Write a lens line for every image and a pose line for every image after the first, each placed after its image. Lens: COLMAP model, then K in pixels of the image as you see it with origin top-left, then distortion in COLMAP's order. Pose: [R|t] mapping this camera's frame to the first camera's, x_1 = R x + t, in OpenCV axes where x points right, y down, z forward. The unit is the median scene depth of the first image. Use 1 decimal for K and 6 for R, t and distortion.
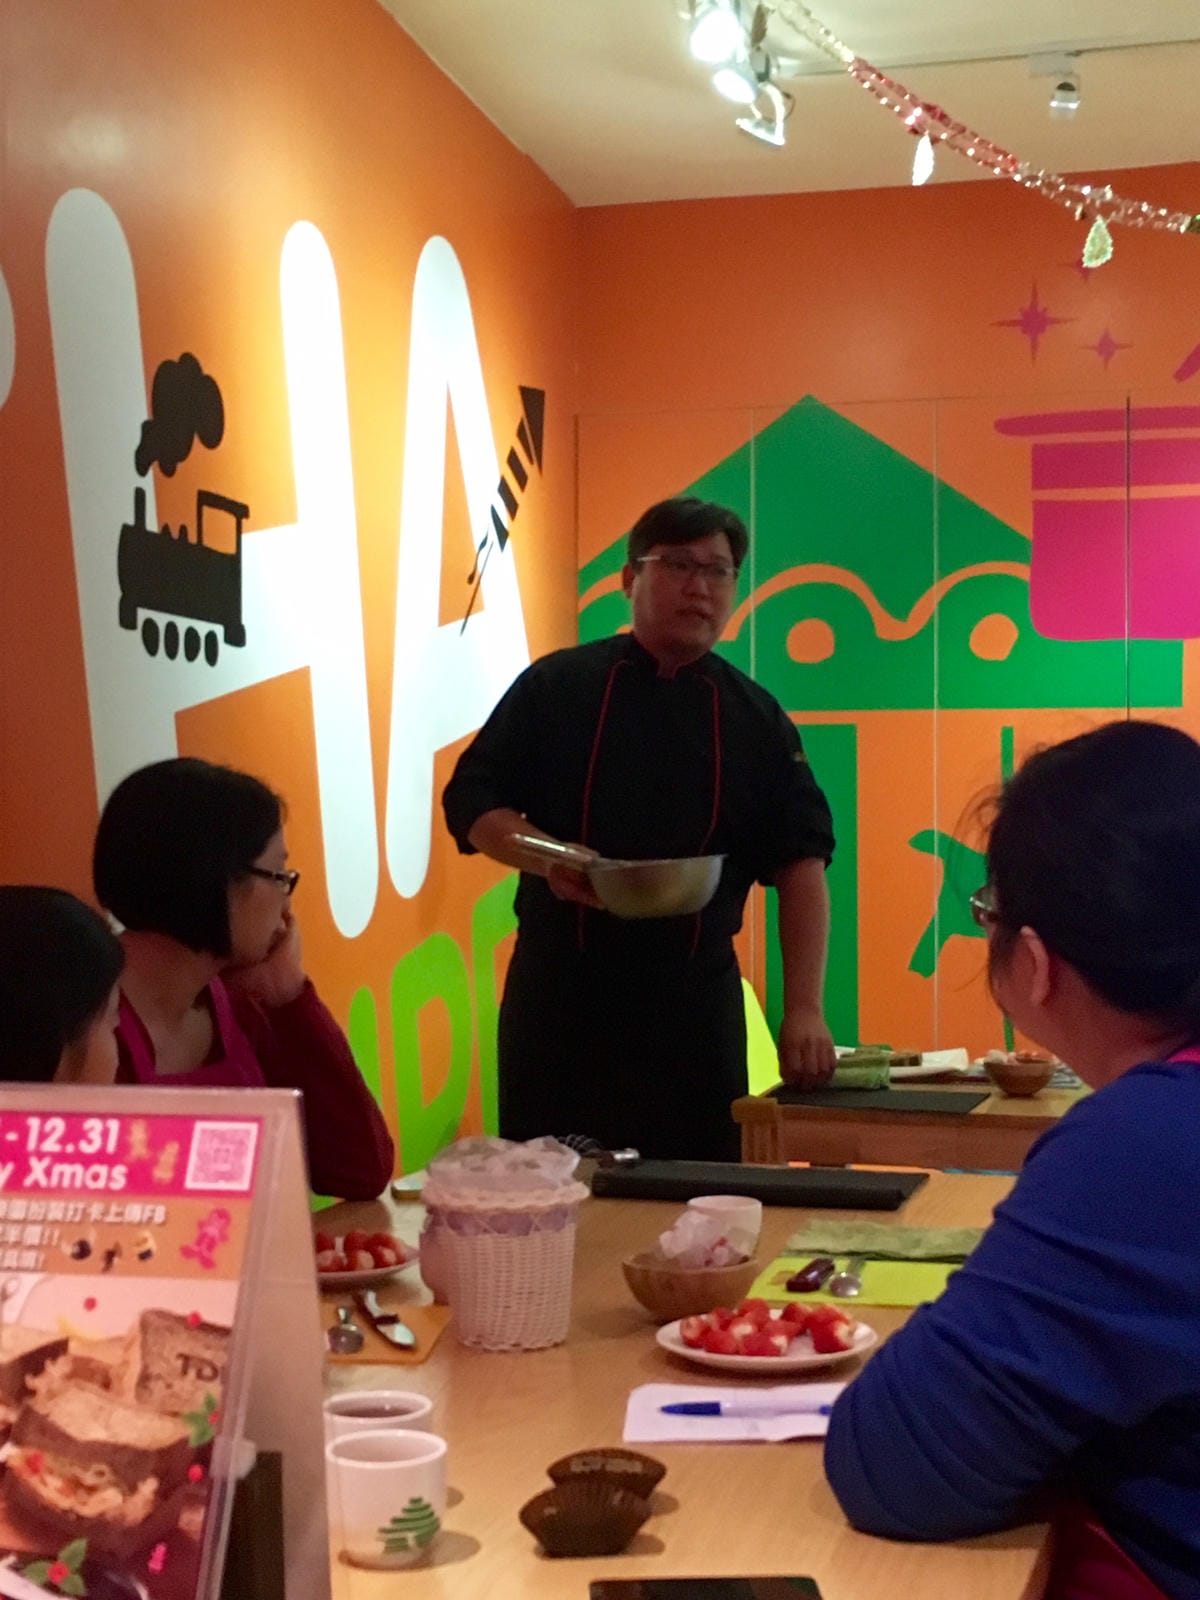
lens RADIAL K [[2213.6, 0, 600.0], [0, 2213.6, 800.0], [0, 0, 1]] dist [0.062852, -0.045841]
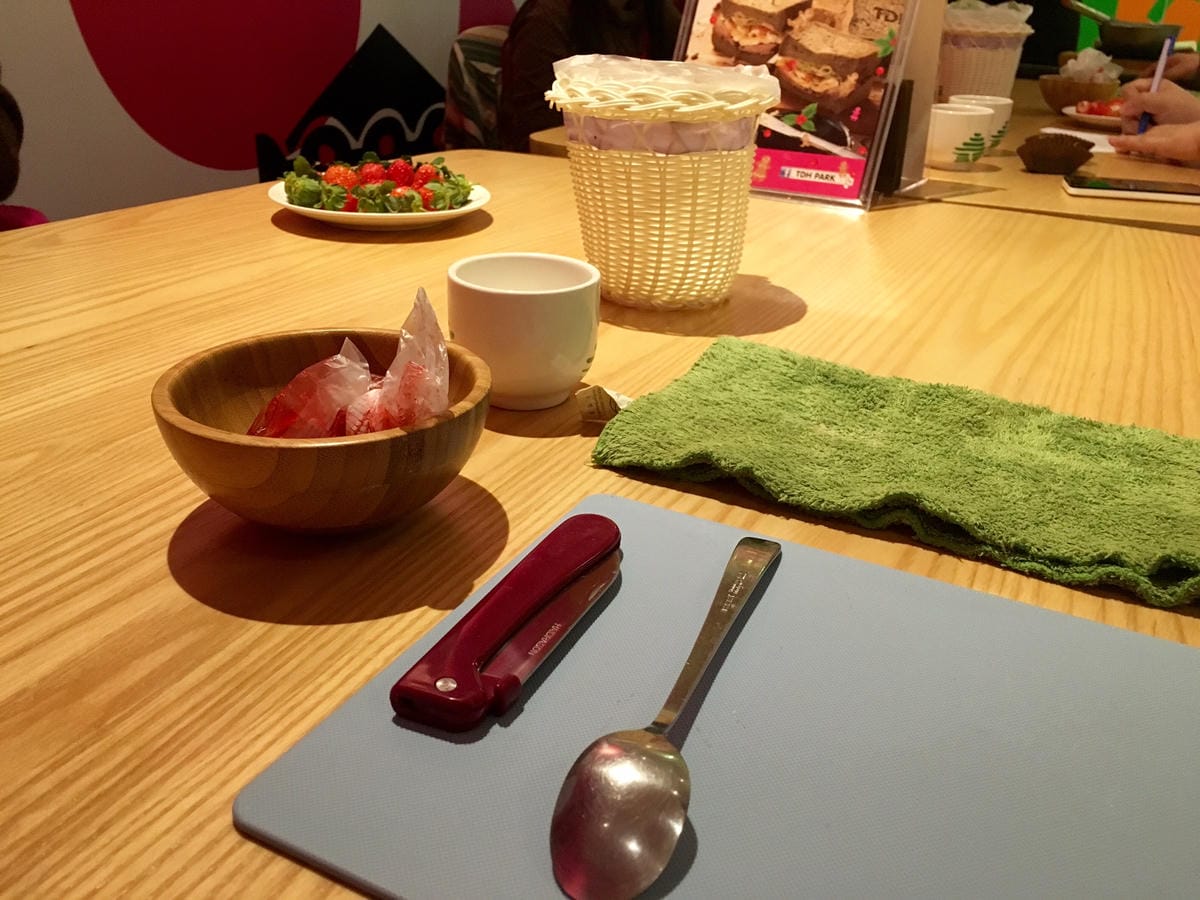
lens RADIAL K [[1011.1, 0, 594.1], [0, 1011.1, 452.4], [0, 0, 1]] dist [0.071397, -0.099792]
pose [[0.956804, 0.150983, -0.248455, -0.085748], [-0.028113, 0.898624, 0.437819, 0.126613], [0.289371, -0.411922, 0.864051, 0.035886]]
